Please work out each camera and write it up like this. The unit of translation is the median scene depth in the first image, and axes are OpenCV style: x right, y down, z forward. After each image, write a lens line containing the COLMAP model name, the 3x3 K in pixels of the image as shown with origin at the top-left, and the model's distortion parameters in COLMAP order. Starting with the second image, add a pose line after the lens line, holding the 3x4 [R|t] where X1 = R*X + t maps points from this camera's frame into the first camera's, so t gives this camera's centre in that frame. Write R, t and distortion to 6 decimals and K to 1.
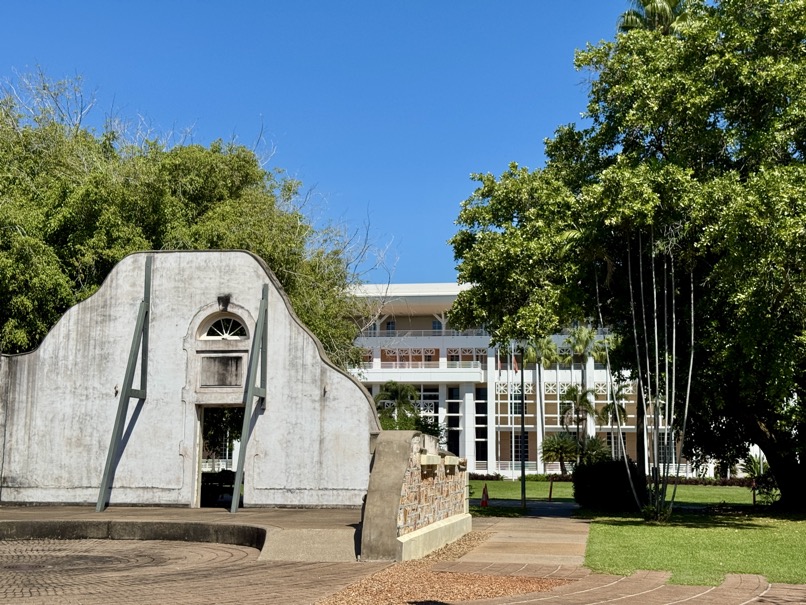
lens RADIAL K [[1119.6, 0, 400.9], [0, 1119.6, 302.0], [0, 0, 1]] dist [0.220402, 0.000000]
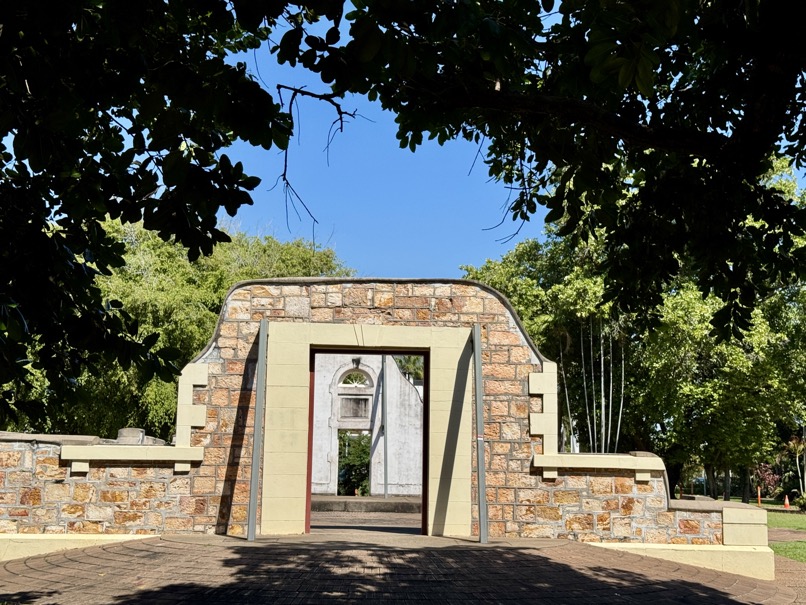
lens RADIAL K [[1119.6, 0, 404.7], [0, 1119.6, 302.3], [0, 0, 1]] dist [0.220402, 0.000000]
pose [[0.974325, 0.039110, 0.221725, -0.439161], [-0.038534, 0.999233, -0.006926, -0.074742], [-0.221826, -0.001796, 0.975085, -0.514074]]
